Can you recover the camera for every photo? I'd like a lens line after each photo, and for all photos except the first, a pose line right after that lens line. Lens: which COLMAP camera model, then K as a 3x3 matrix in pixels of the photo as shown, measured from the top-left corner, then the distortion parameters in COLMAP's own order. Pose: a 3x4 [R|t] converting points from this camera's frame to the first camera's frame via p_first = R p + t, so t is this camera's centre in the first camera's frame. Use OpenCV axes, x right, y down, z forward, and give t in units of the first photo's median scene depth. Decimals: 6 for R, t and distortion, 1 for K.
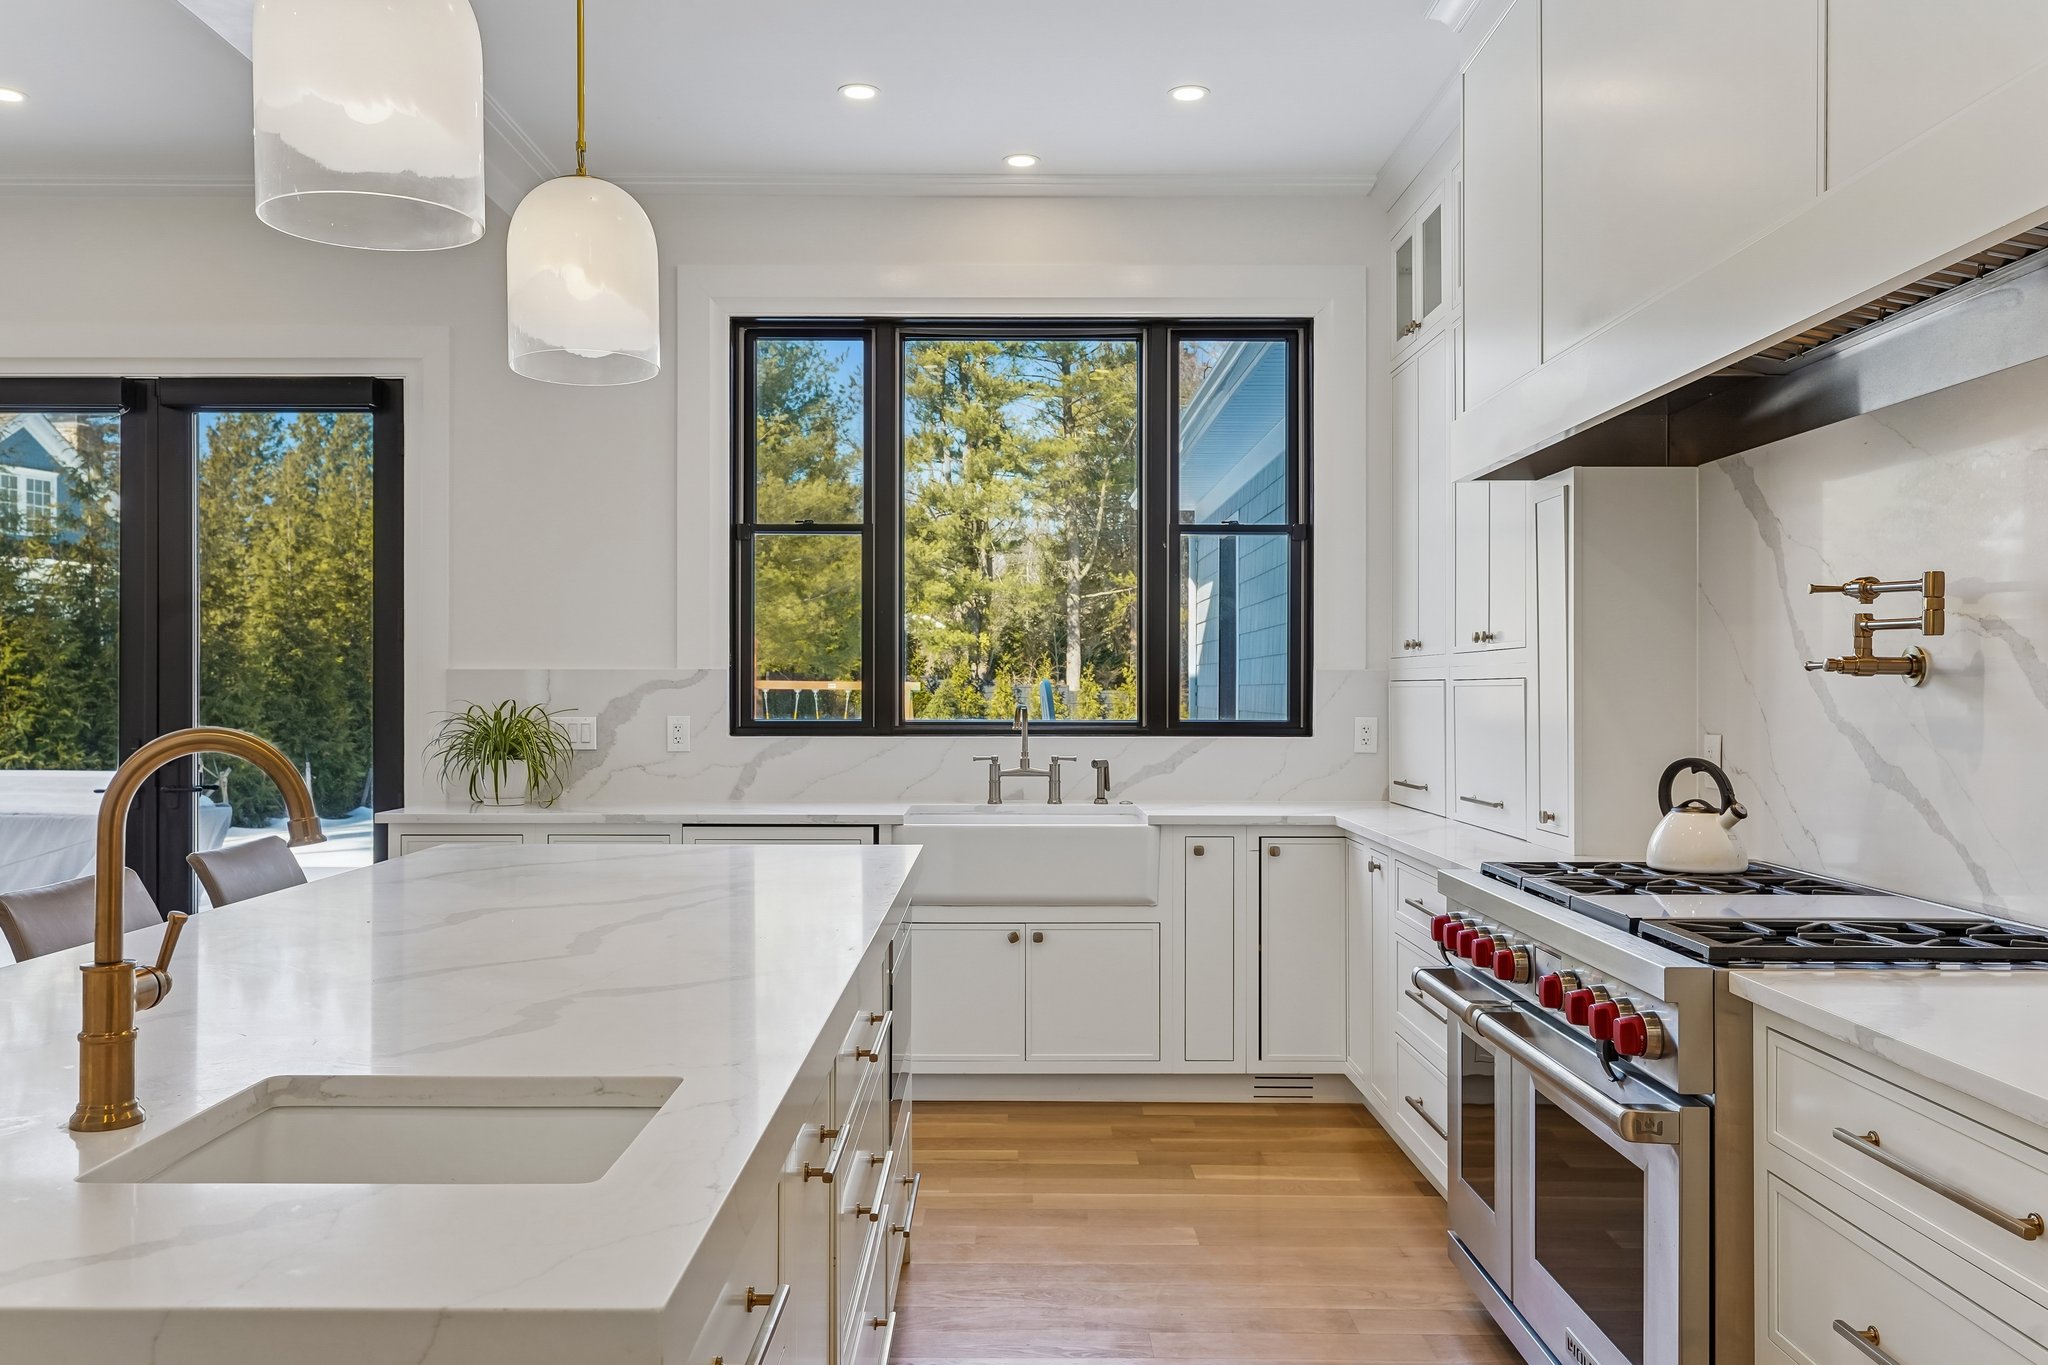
lens RADIAL K [[1604.2, 0, 1021.1], [0, 1604.2, 684.7], [0, 0, 1]] dist [0.010274, 0.003053]
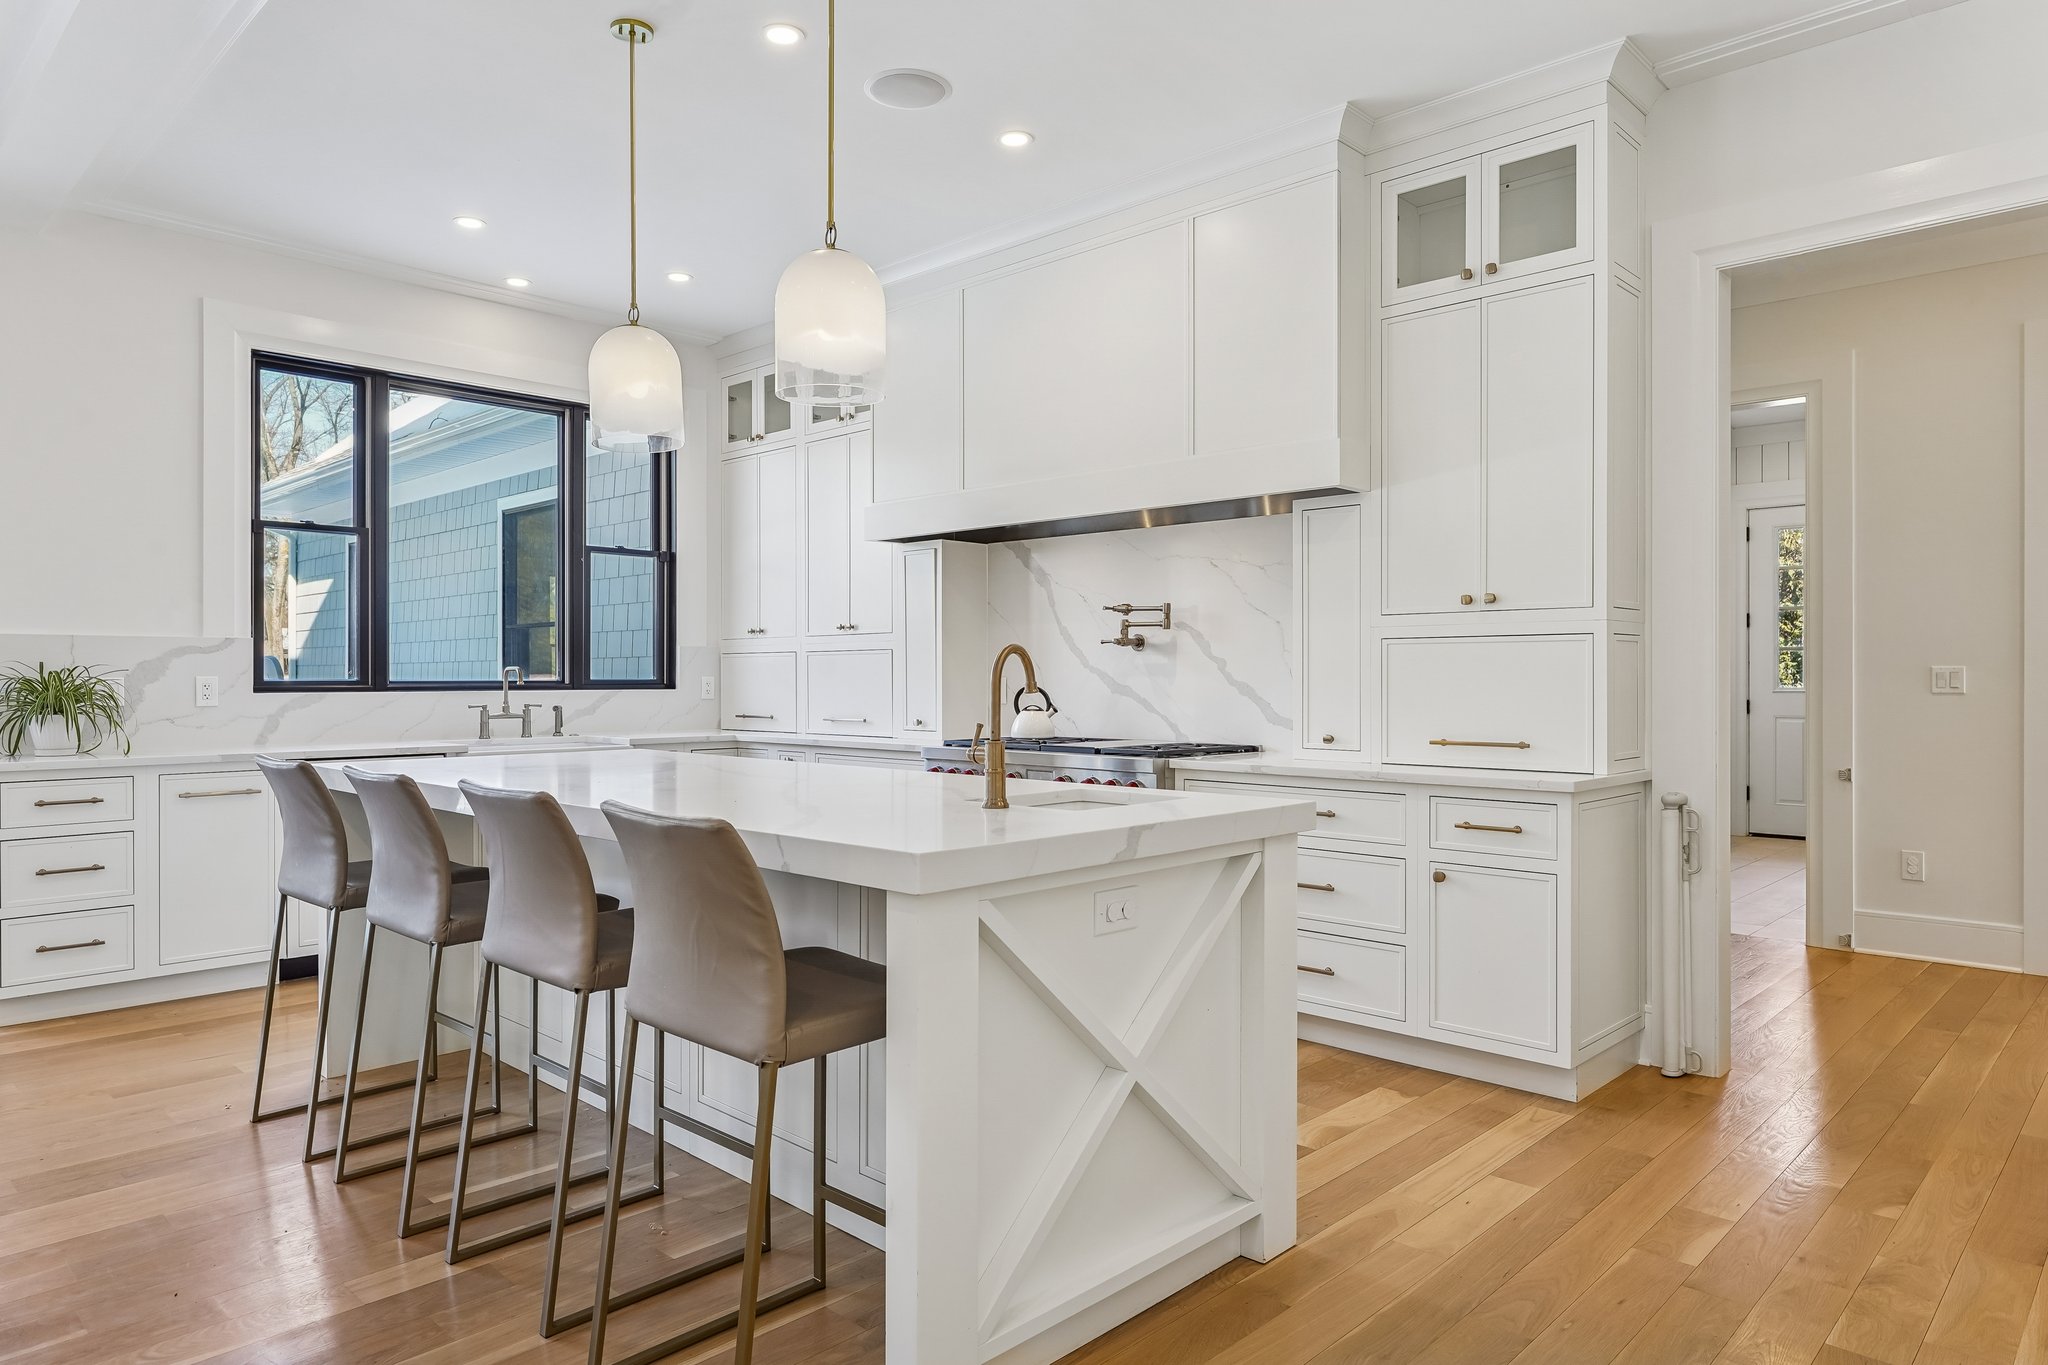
lens RADIAL K [[1254.9, 0, 1021.6], [0, 1254.9, 680.0], [0, 0, 1]] dist [0.000228, 0.000175]
pose [[0.692311, -0.003848, 0.721589, -0.476175], [0.000458, 0.999988, 0.004893, 0.018137], [-0.721599, -0.003057, 0.692304, -0.083186]]
